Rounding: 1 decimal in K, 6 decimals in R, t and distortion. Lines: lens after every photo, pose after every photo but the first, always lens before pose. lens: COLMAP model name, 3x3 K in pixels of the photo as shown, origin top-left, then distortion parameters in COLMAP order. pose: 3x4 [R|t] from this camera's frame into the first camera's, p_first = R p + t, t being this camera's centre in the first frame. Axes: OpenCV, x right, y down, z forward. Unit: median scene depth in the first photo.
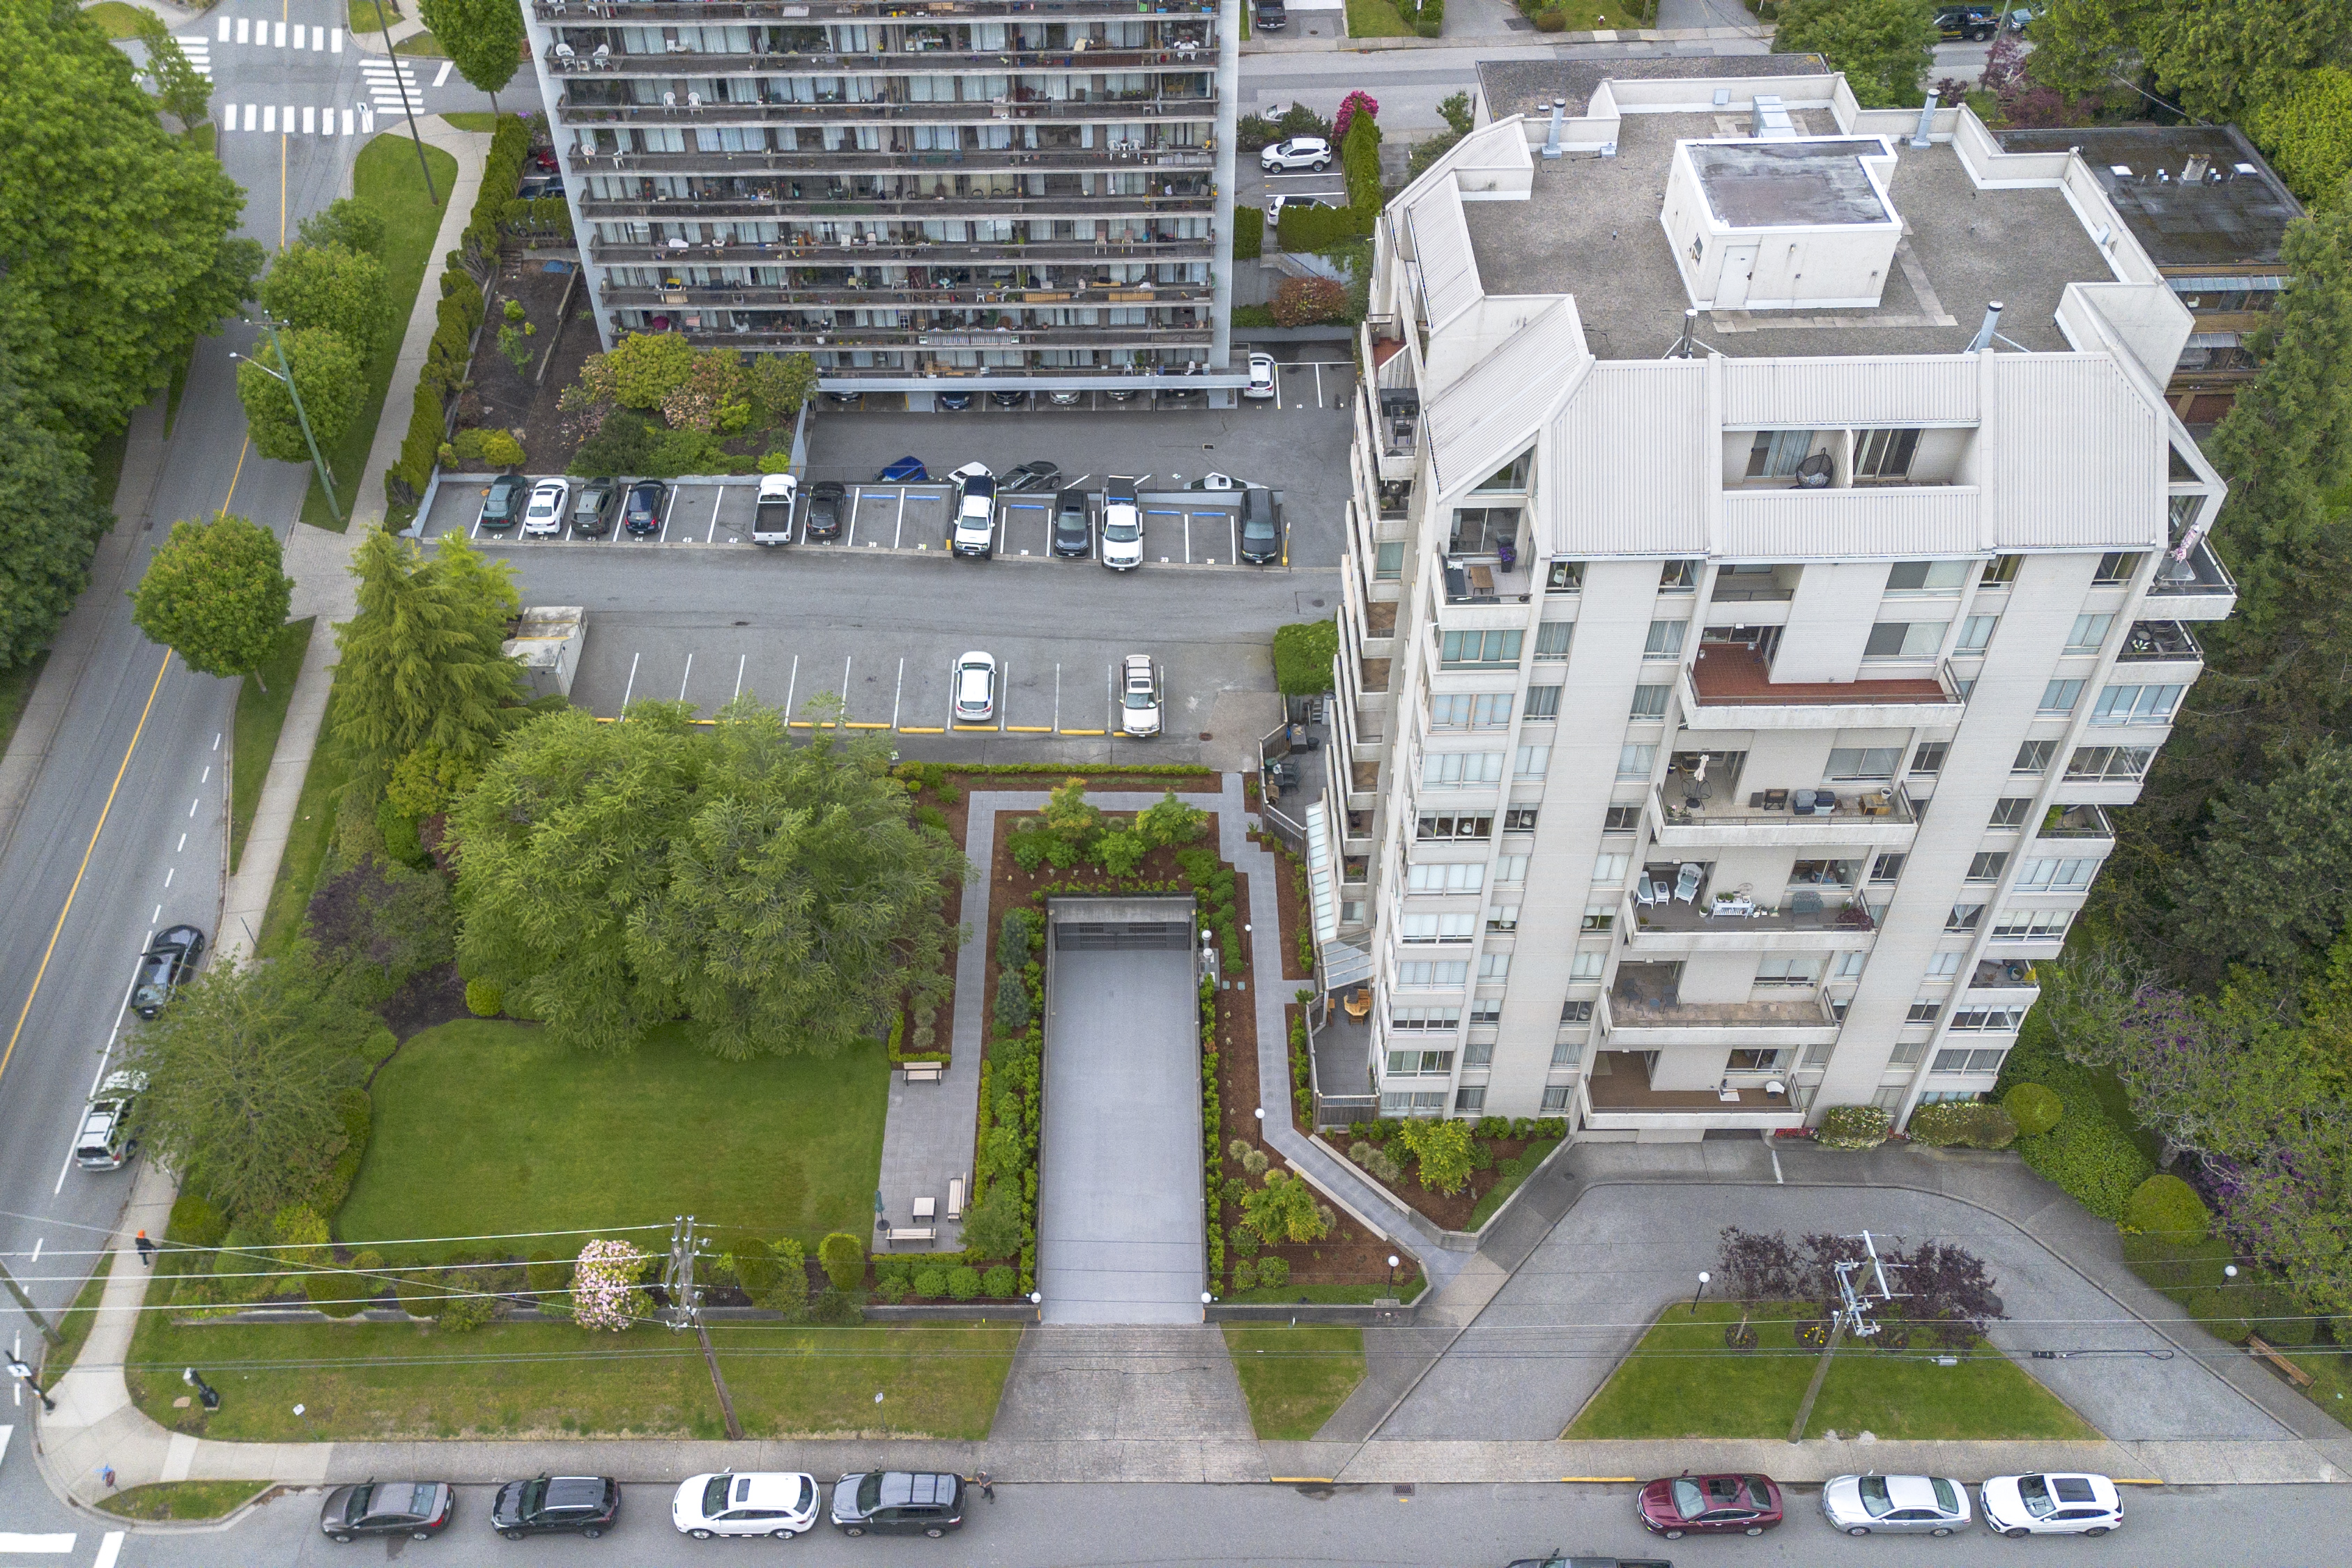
lens RADIAL K [[1915.8, 0, 1176.0], [0, 1915.8, 784.0], [0, 0, 1]] dist [0.074126, -0.094544]
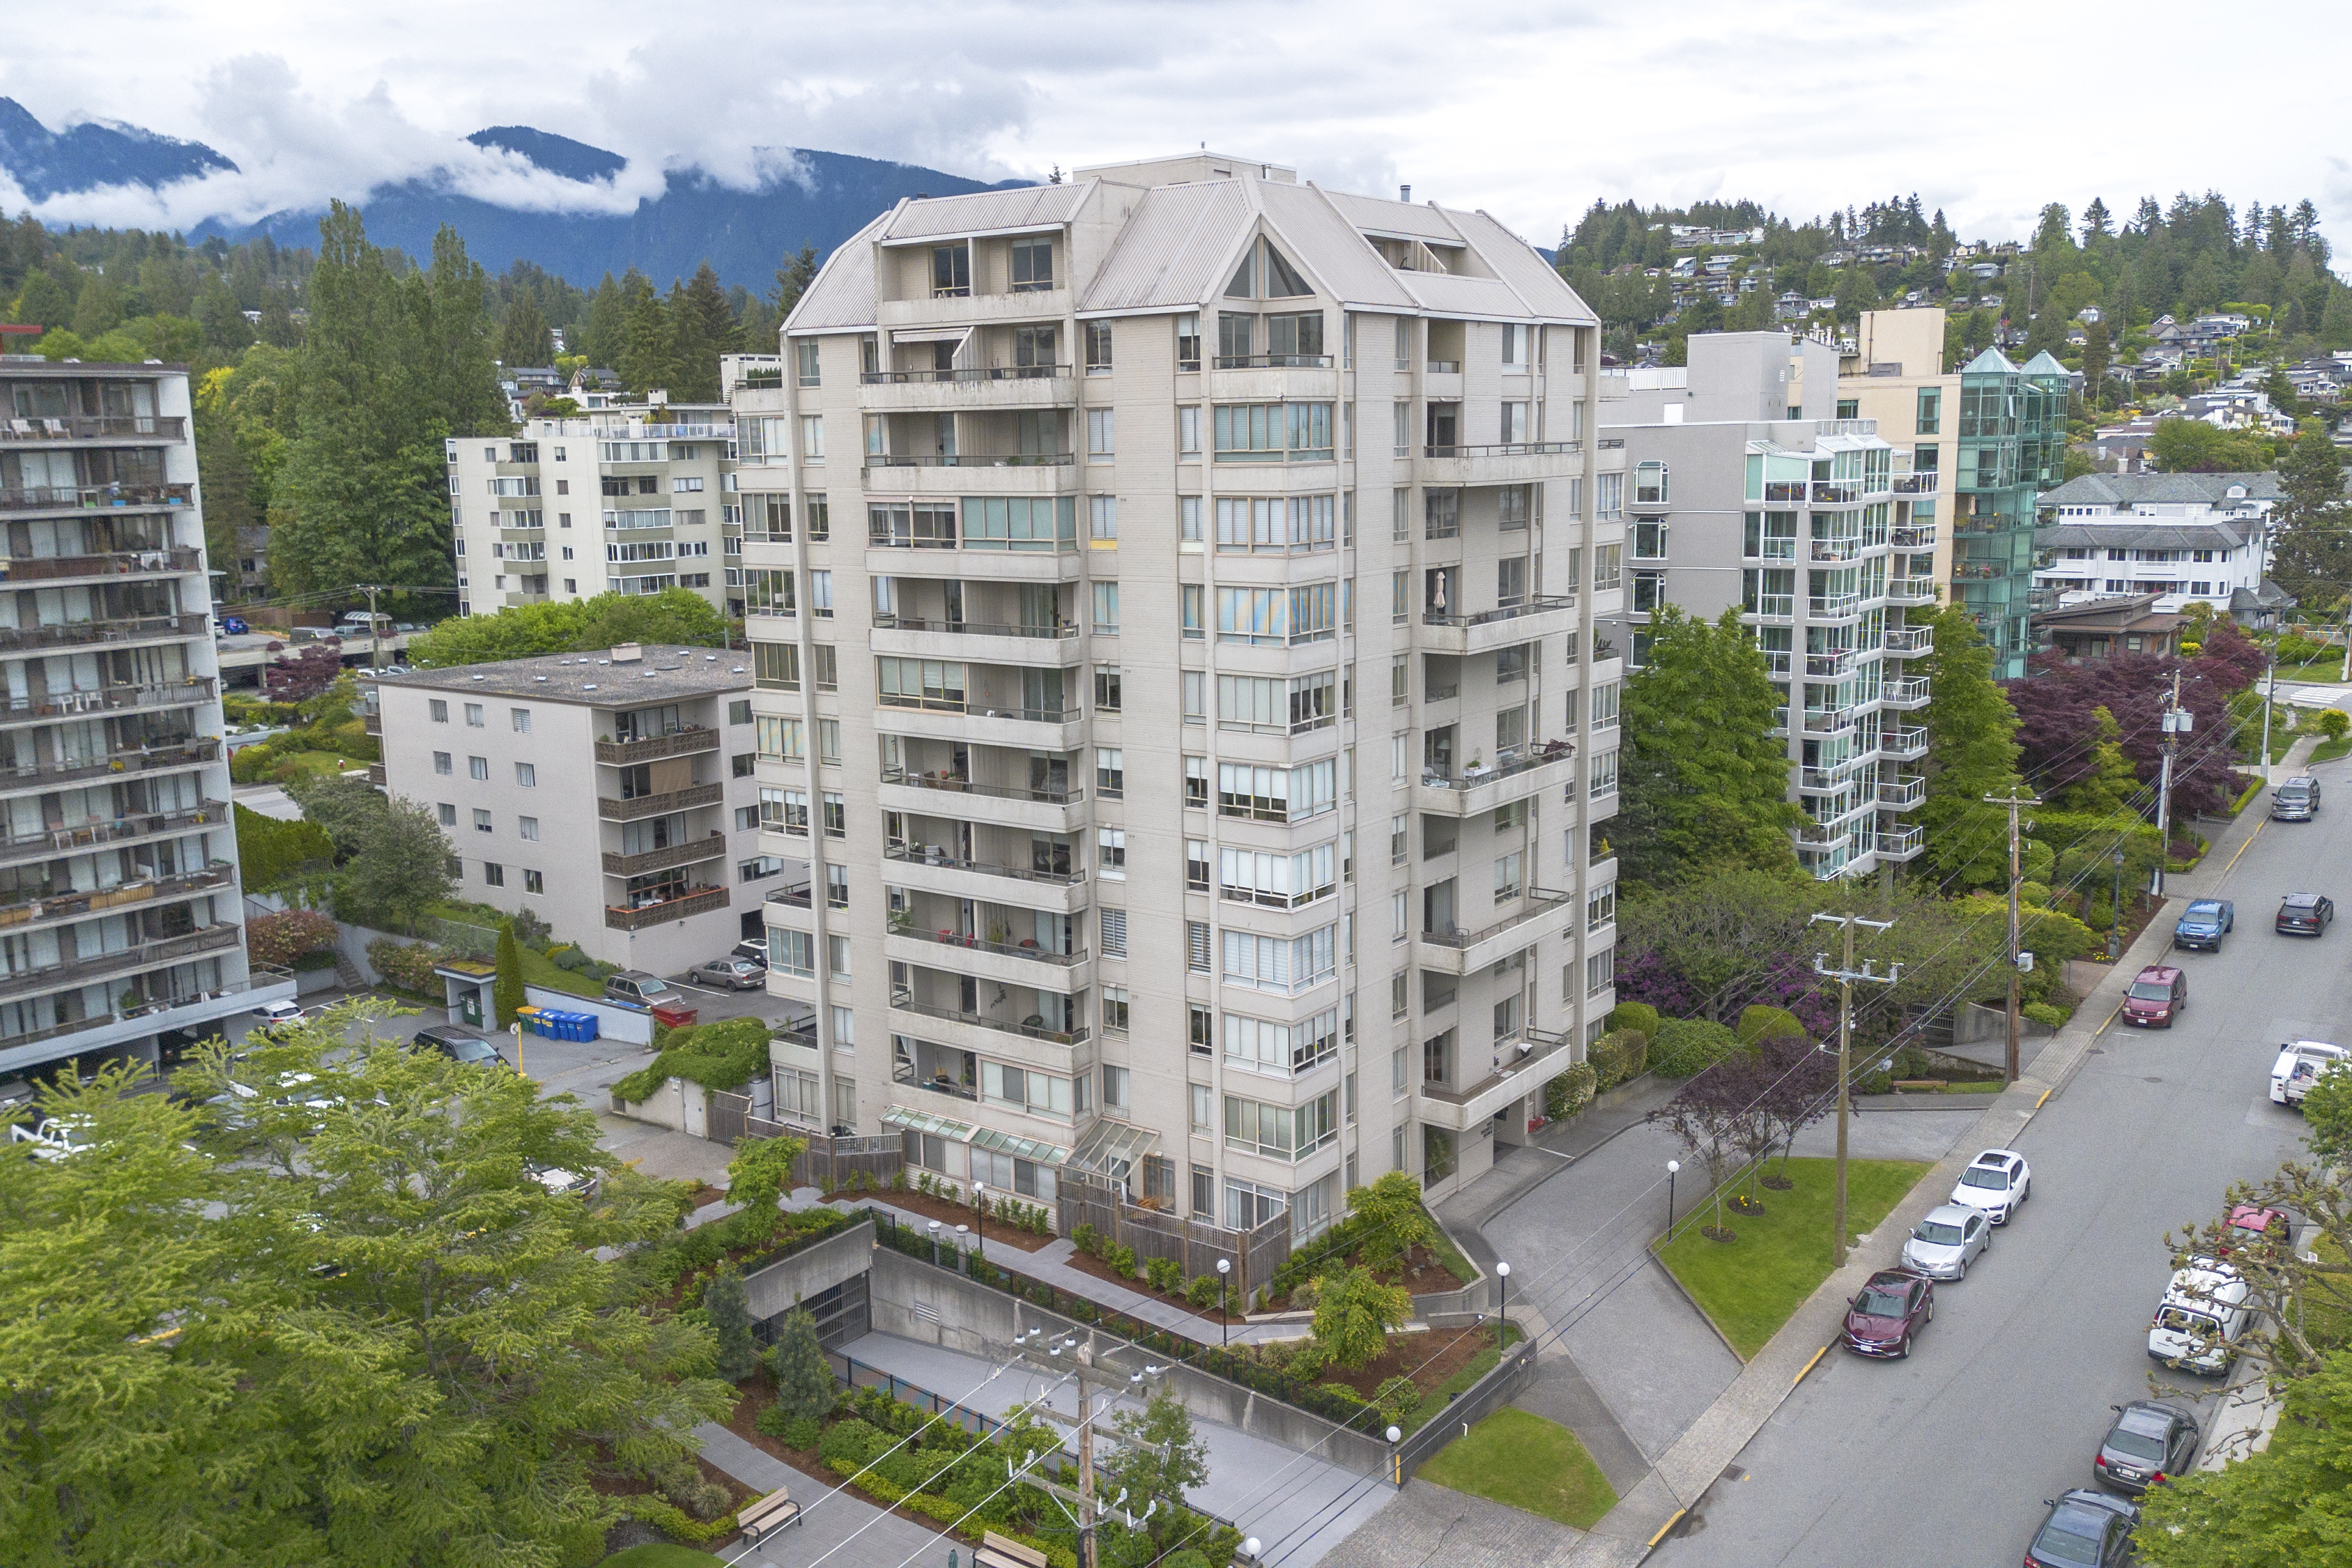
lens RADIAL K [[1915.8, 0, 1176.0], [0, 1915.8, 784.0], [0, 0, 1]] dist [0.074126, -0.094544]
pose [[0.602661, -0.155011, 0.782798, -0.379398], [0.575958, 0.763459, -0.292238, 0.175960], [-0.552334, 0.626979, 0.549386, 0.371203]]
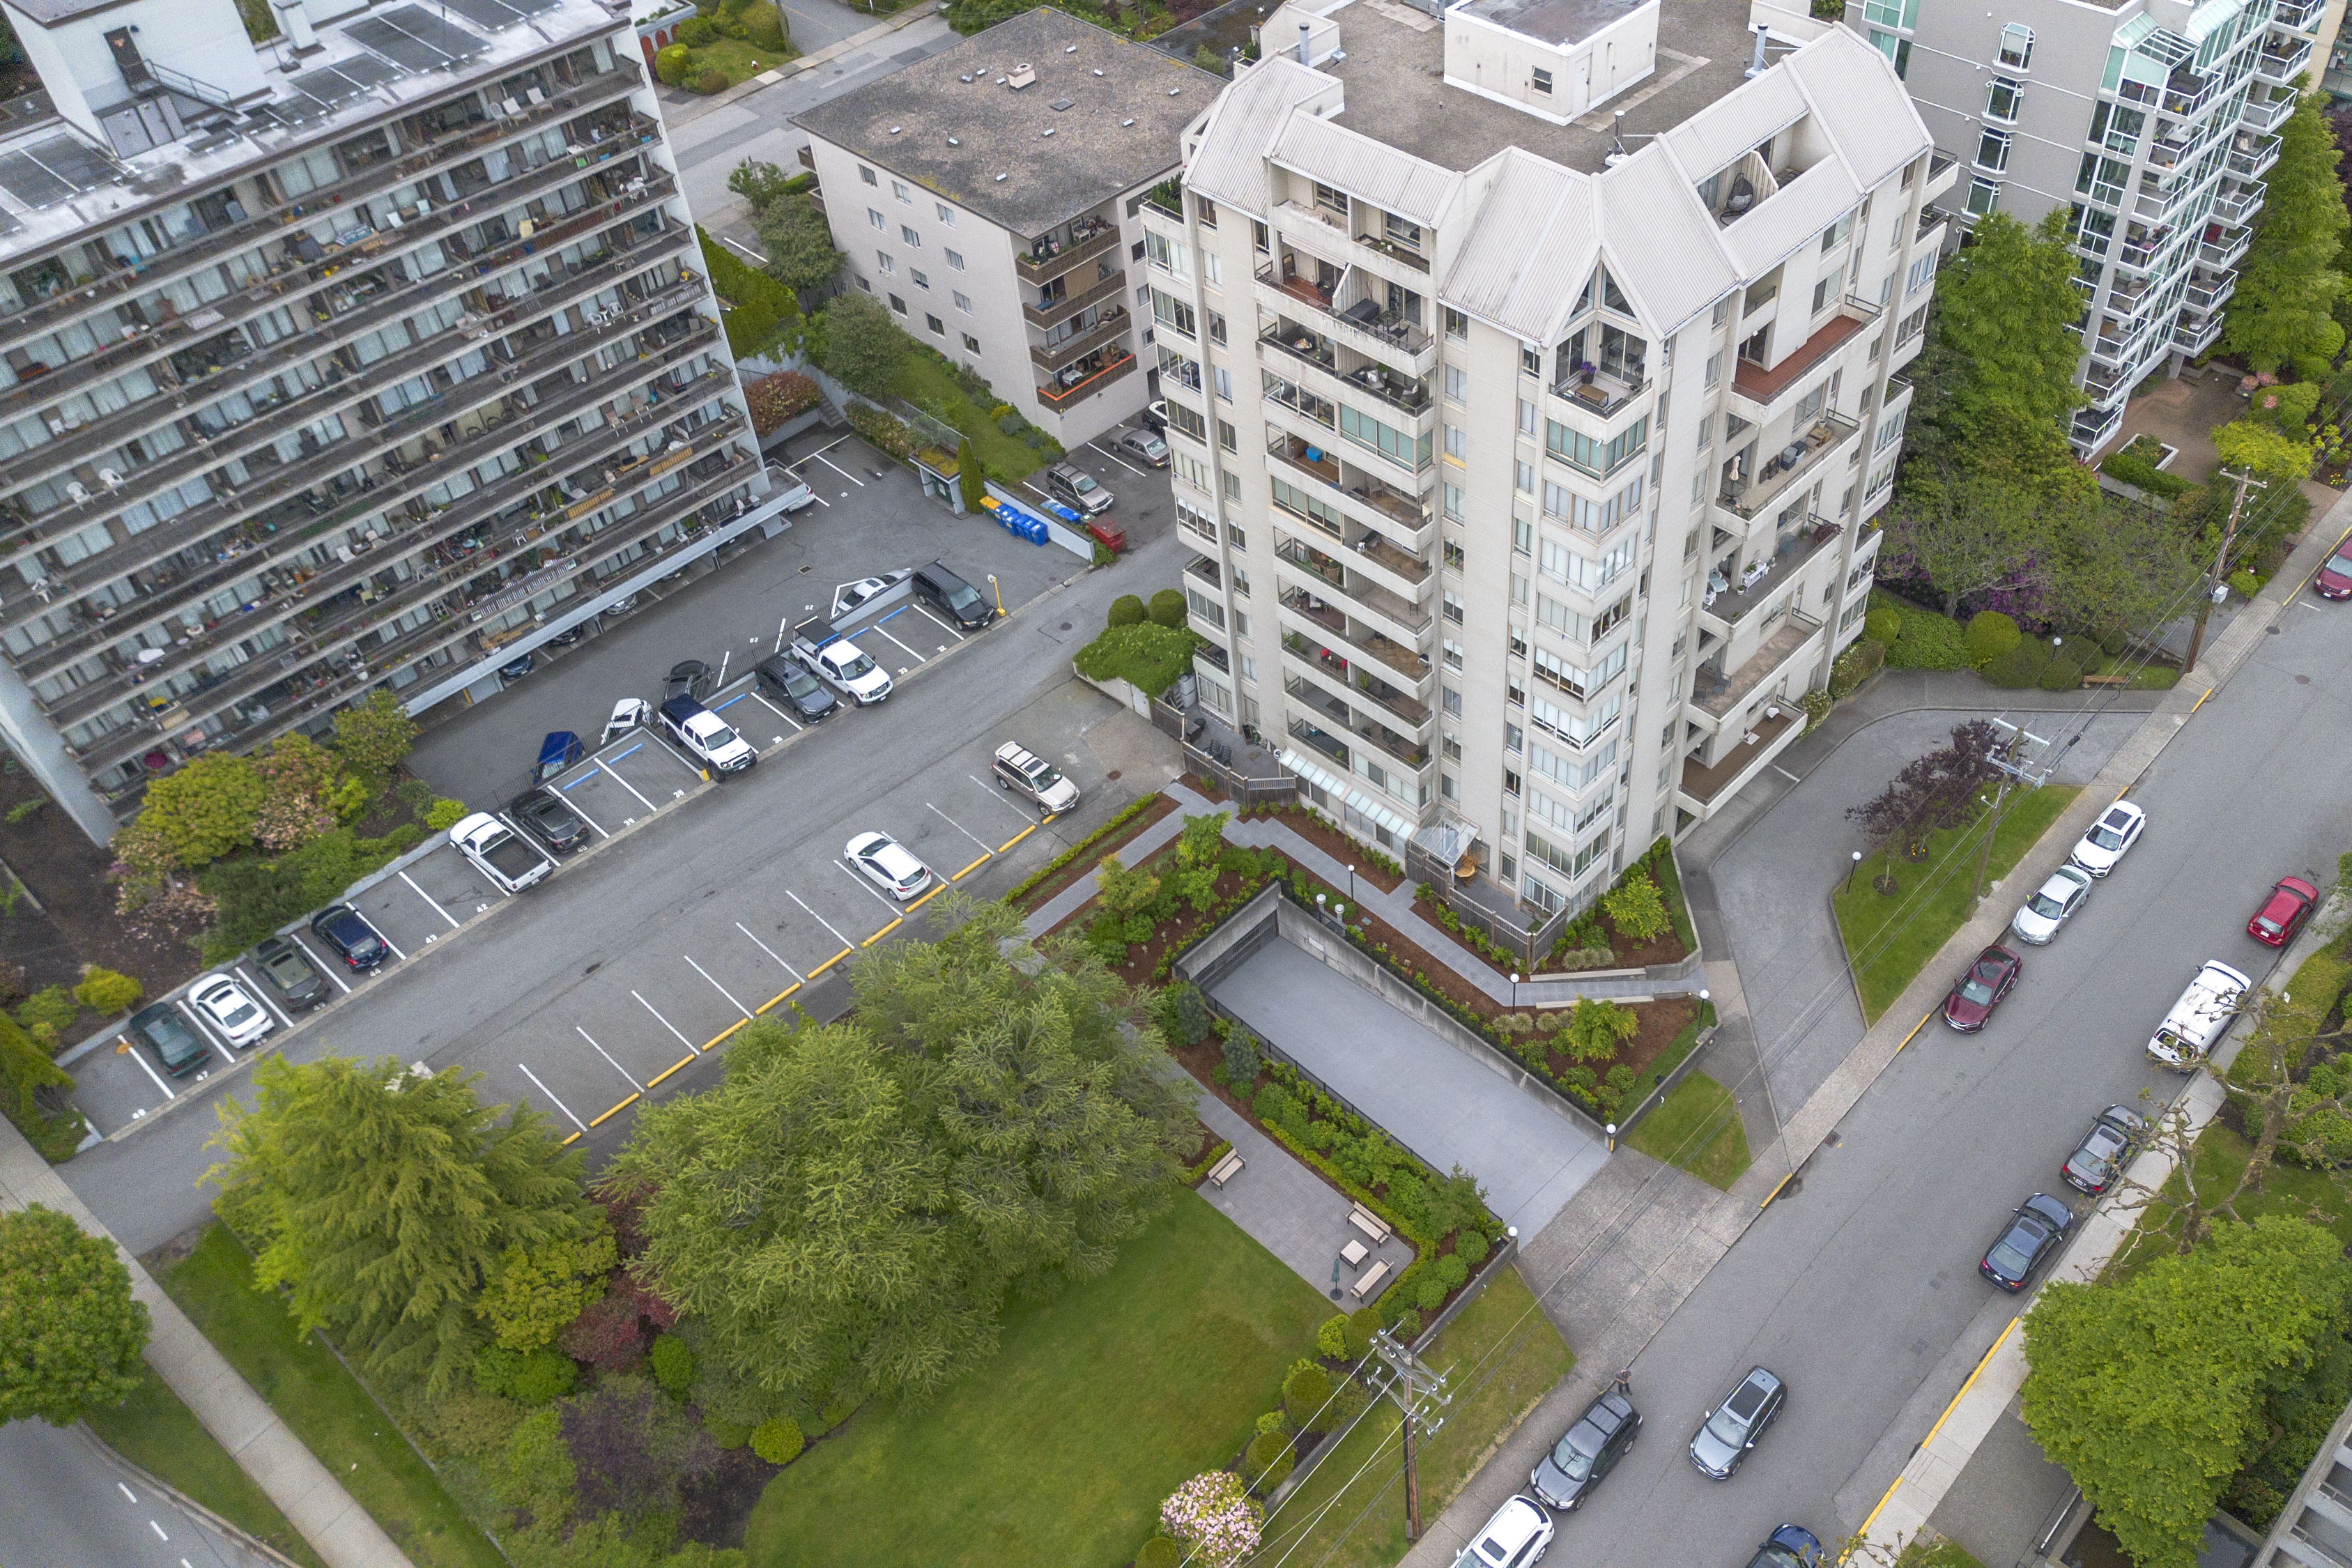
lens RADIAL K [[1889.8, 0, 1368.6], [0, 1889.8, 758.4], [0, 0, 1]] dist [0.063624, -0.044582]
pose [[0.674616, -0.526189, 0.517706, -0.369581], [0.536903, 0.831079, 0.145065, -0.095456], [-0.506585, 0.180094, 0.843171, 0.094494]]
